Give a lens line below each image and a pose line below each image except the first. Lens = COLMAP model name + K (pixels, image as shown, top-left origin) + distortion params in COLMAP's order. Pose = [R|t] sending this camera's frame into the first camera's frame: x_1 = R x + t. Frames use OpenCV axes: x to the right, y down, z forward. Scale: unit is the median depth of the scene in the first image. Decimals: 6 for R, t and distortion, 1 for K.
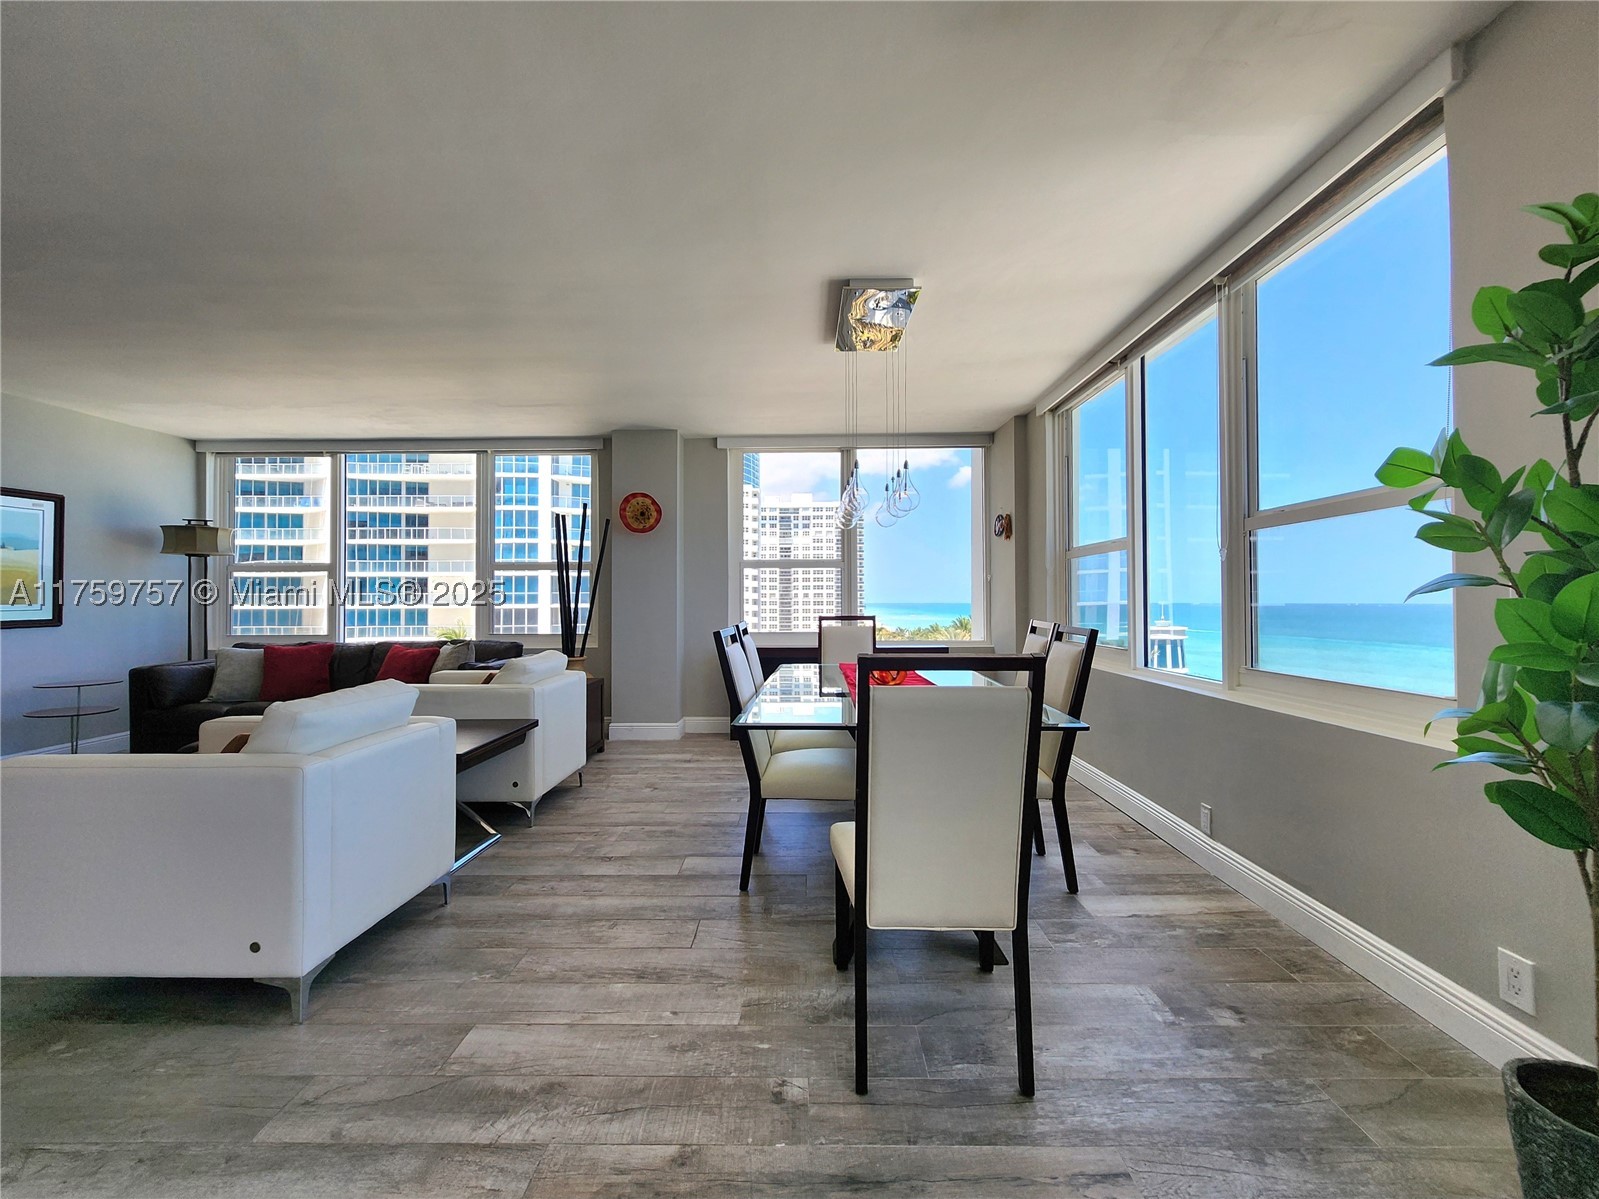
lens RADIAL K [[664.9, 0, 794.0], [0, 664.9, 594.0], [0, 0, 1]] dist [-0.000521, 0.000688]
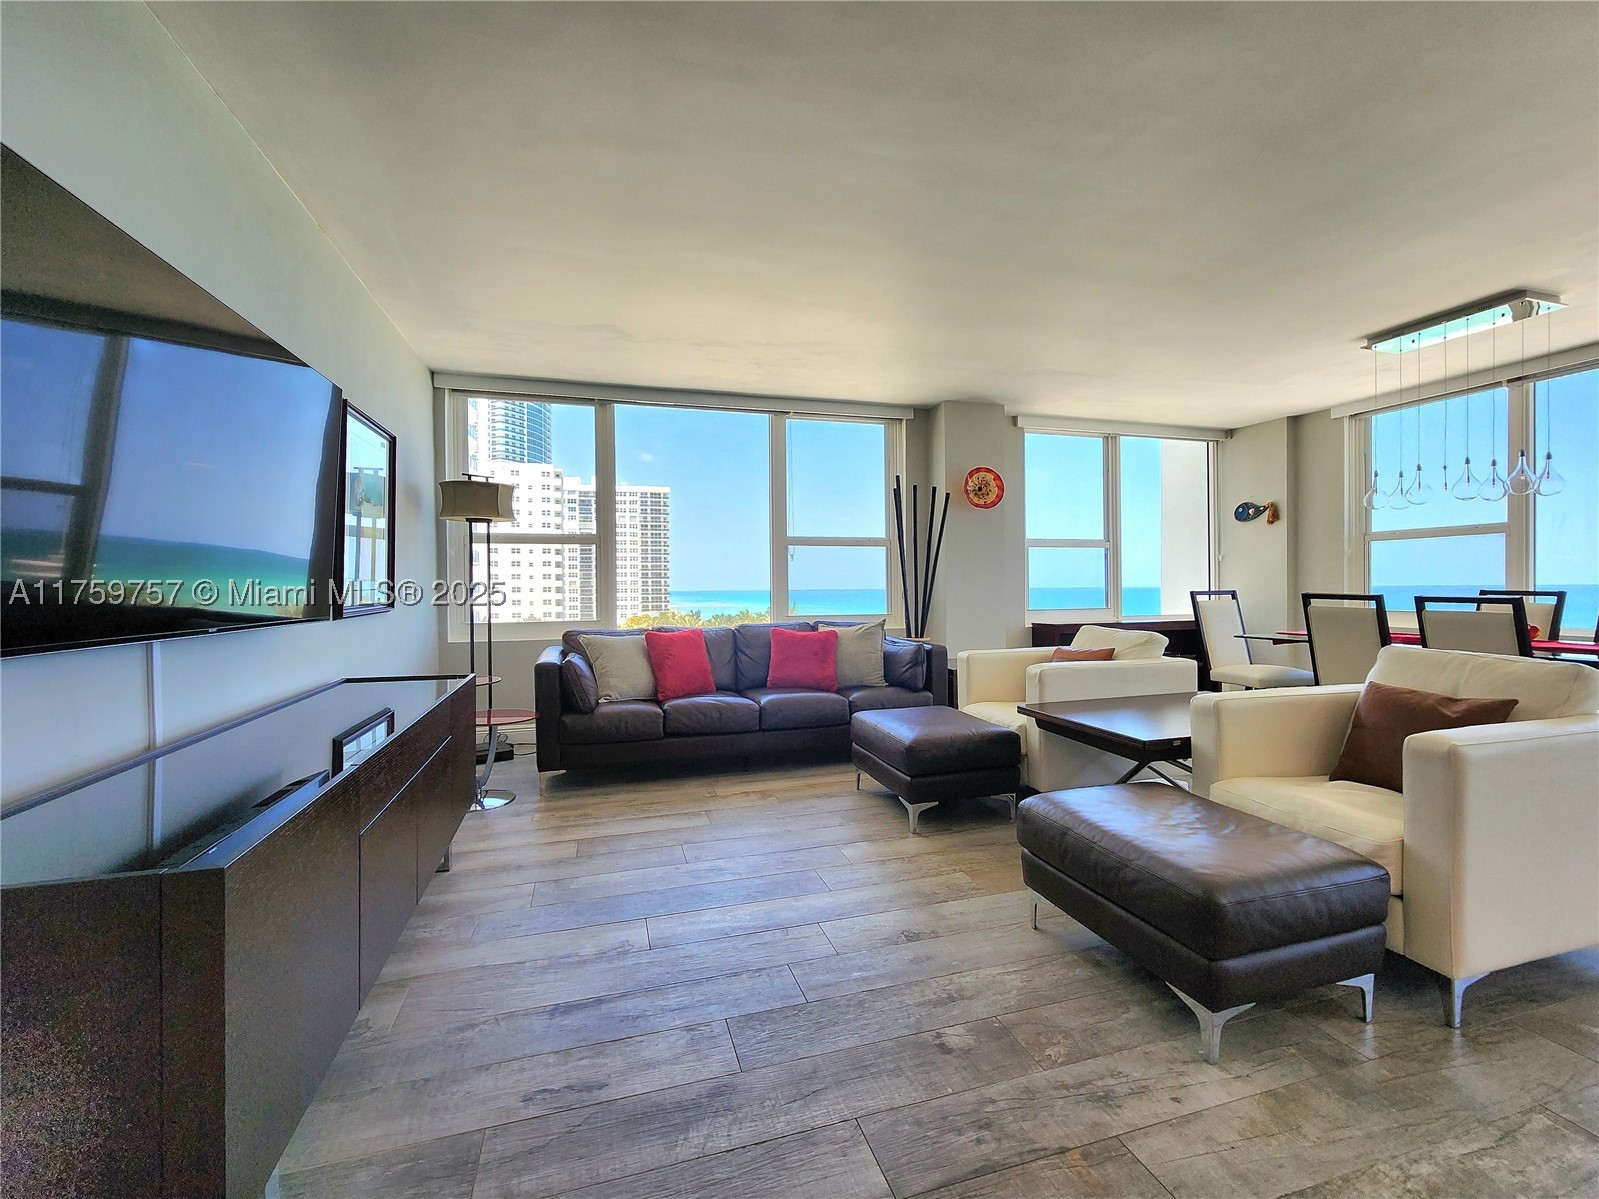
lens RADIAL K [[664.9, 0, 795.9], [0, 664.9, 594.2], [0, 0, 1]] dist [-0.000521, 0.000688]
pose [[0.953069, -0.007373, 0.302663, -1.307315], [0.001687, 0.999817, 0.019044, 0.024250], [-0.302748, -0.017640, 0.952907, 0.243404]]
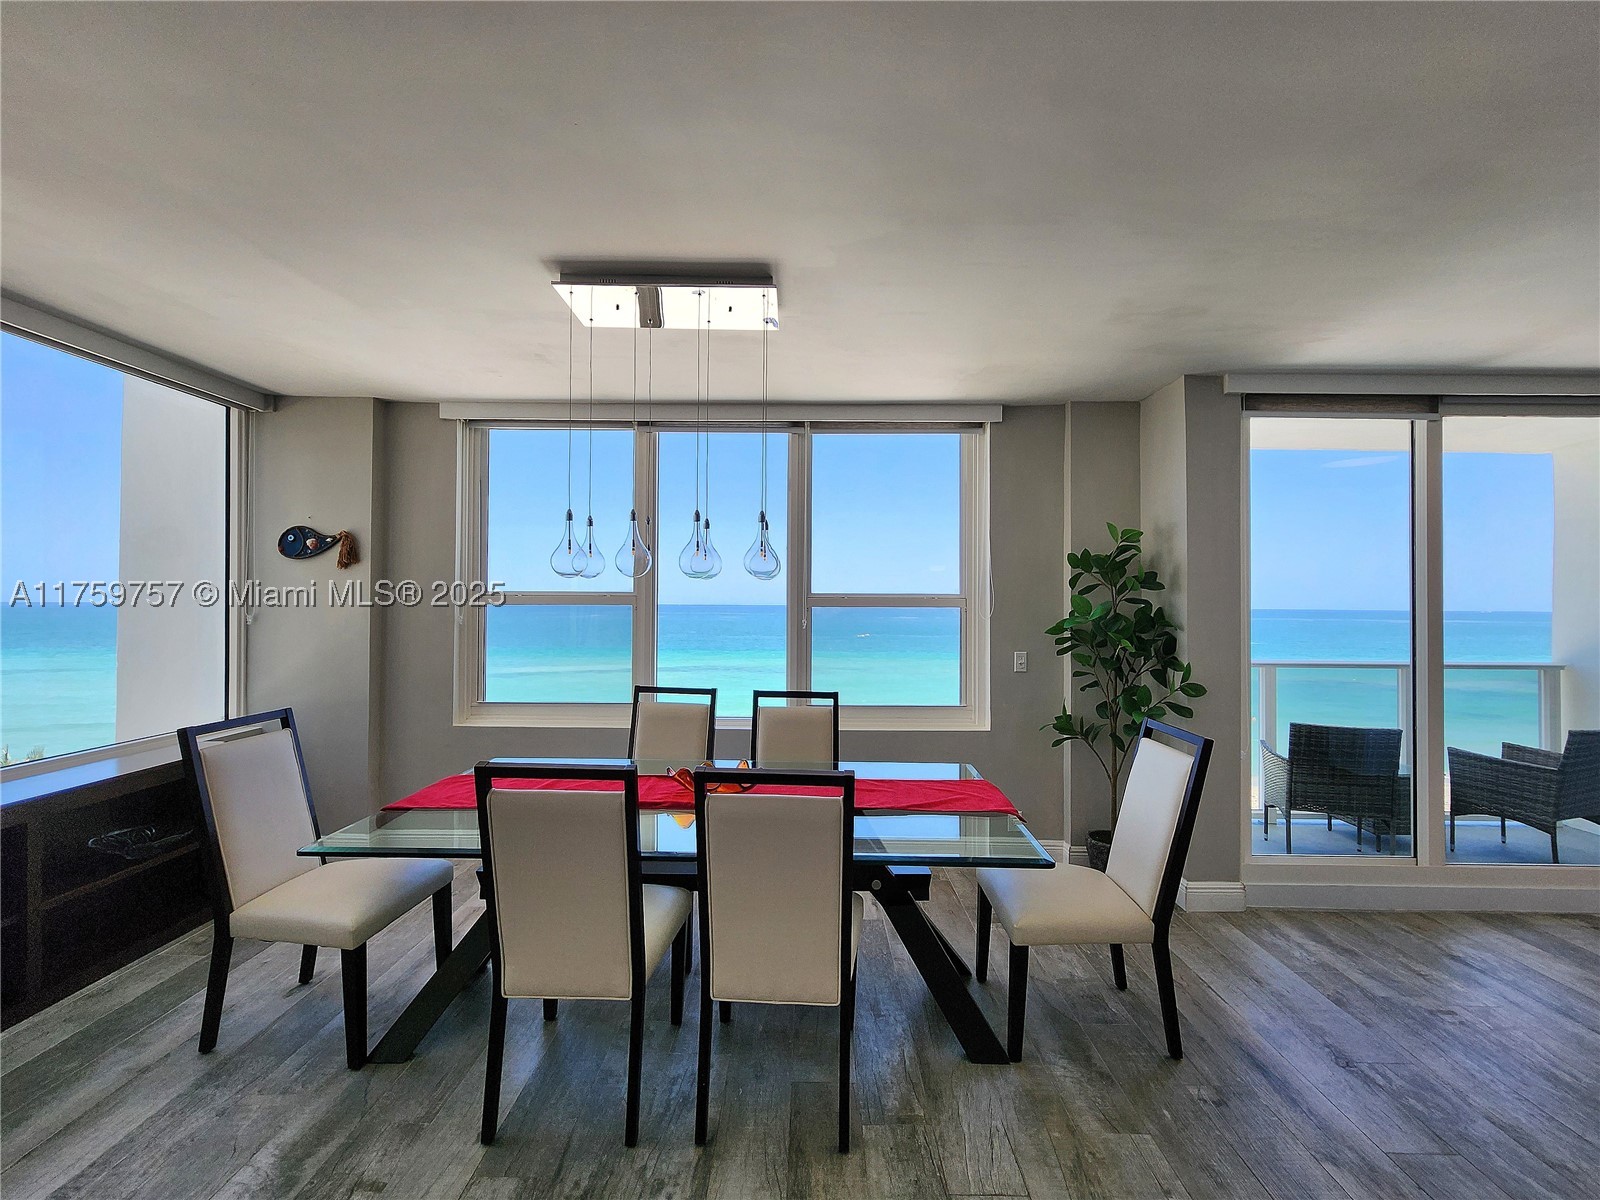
lens RADIAL K [[665.3, 0, 802.3], [0, 665.3, 598.3], [0, 0, 1]] dist [-0.000521, 0.000688]
pose [[-0.010323, 0.011663, 0.999879, -0.605729], [-0.015000, 0.999818, -0.011818, -0.080952], [-0.999834, -0.015120, -0.010146, 0.855102]]
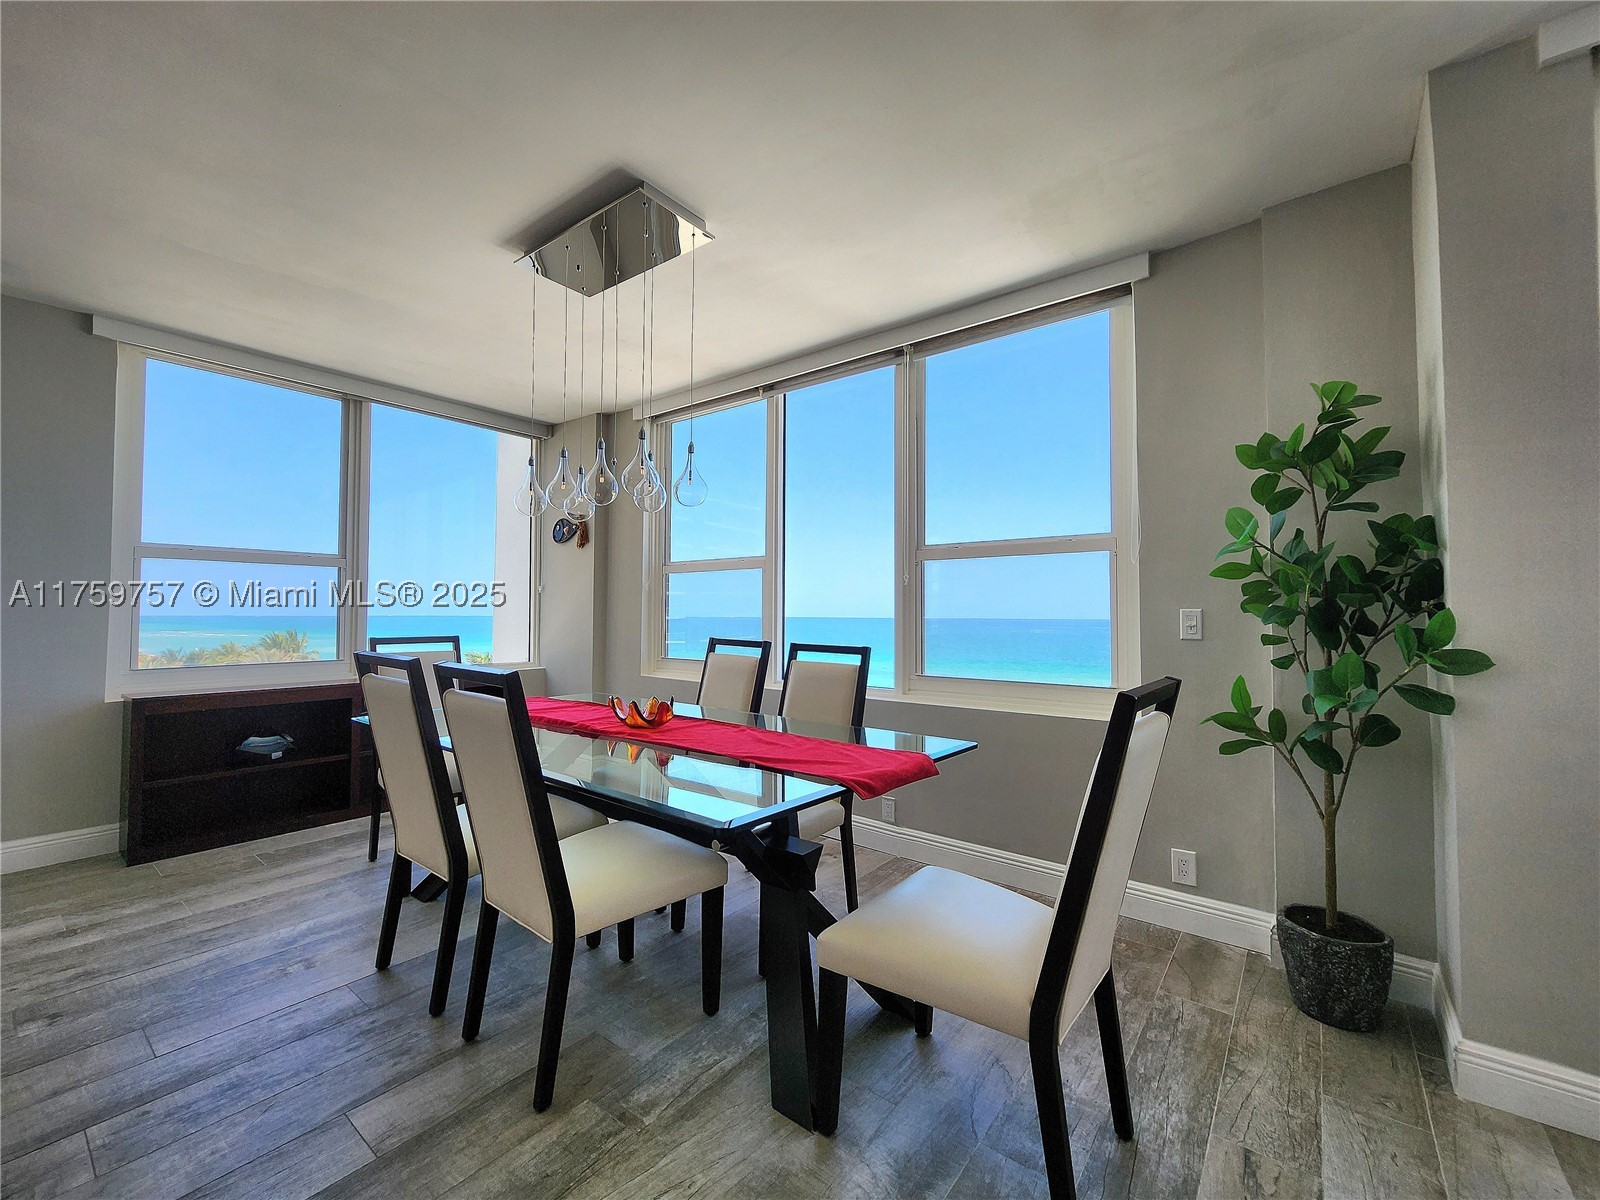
lens RADIAL K [[665.3, 0, 794.2], [0, 665.3, 591.9], [0, 0, 1]] dist [-0.000521, 0.000688]
pose [[0.607542, 0.032782, 0.793611, -0.341908], [-0.013577, 0.999431, -0.030890, 0.001167], [-0.794172, 0.007992, 0.607641, 0.371678]]
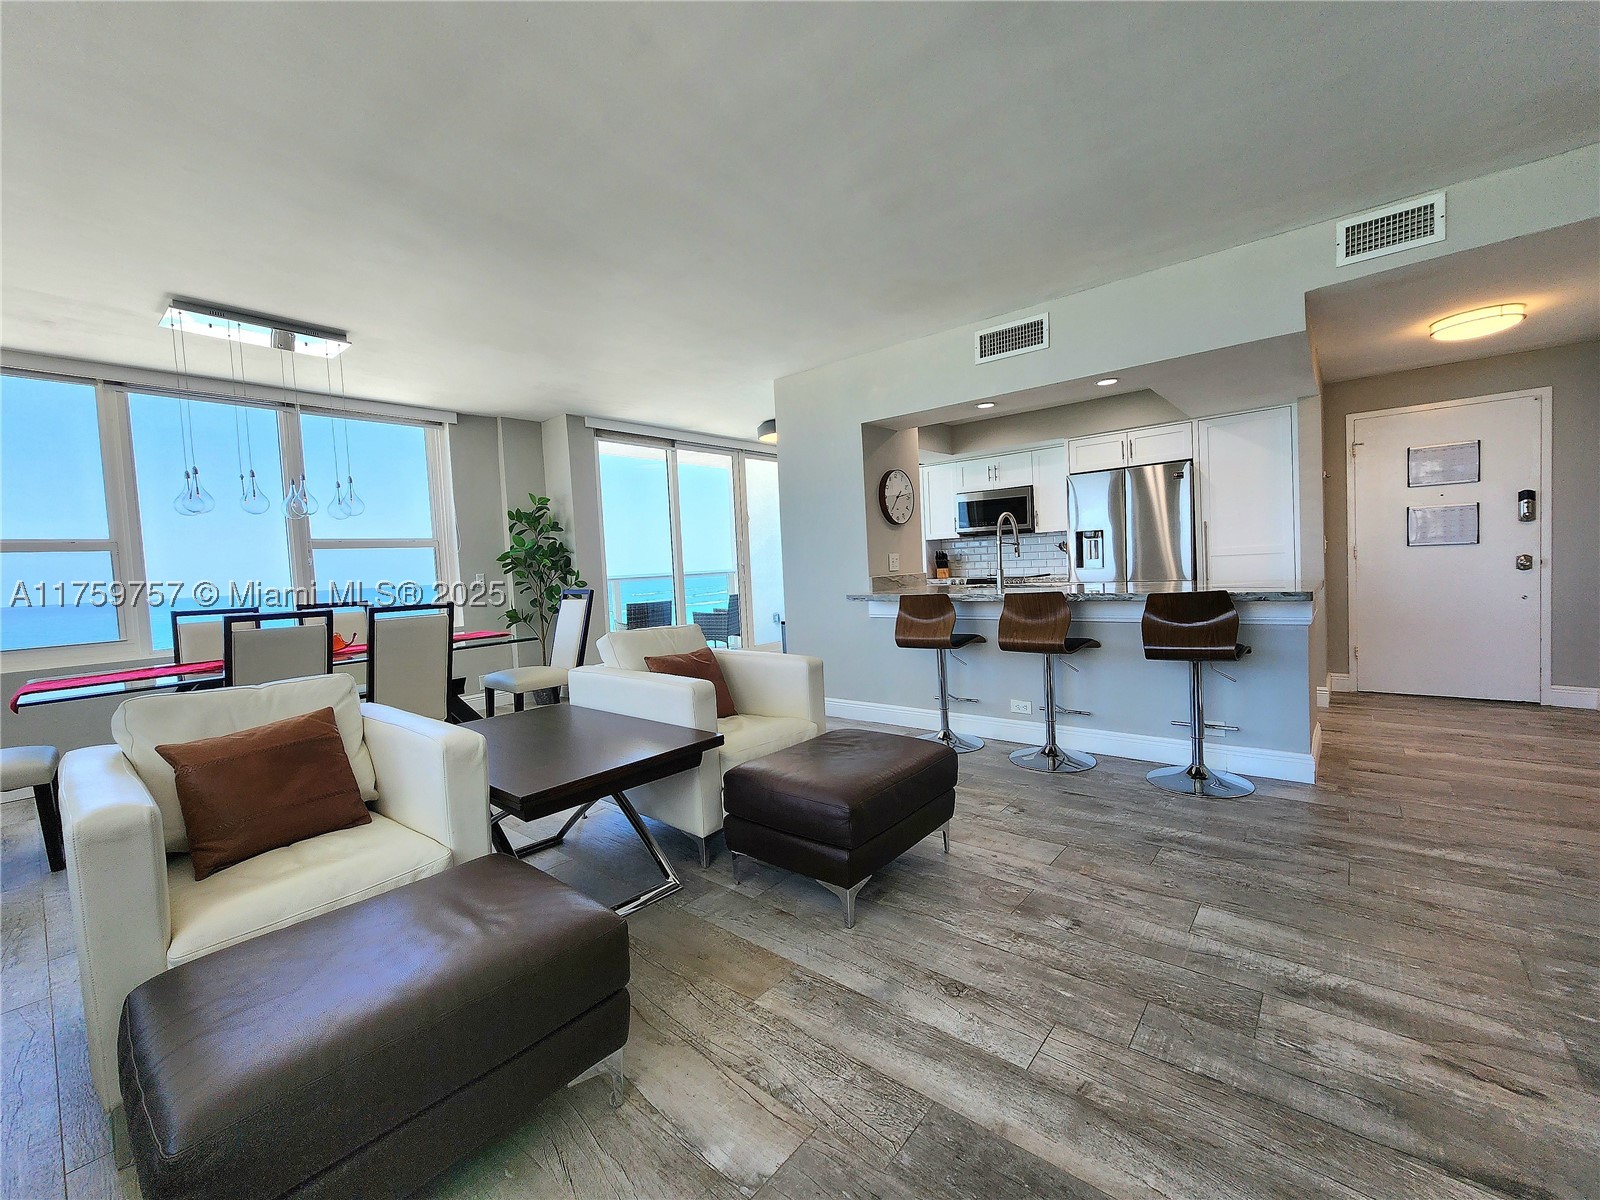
lens RADIAL K [[665.3, 0, 803.4], [0, 665.3, 591.0], [0, 0, 1]] dist [-0.000521, 0.000688]
pose [[-0.777140, 0.017918, 0.629072, -1.257612], [0.048361, 0.998339, 0.031308, 0.022946], [-0.627467, 0.054753, -0.776716, 1.306442]]
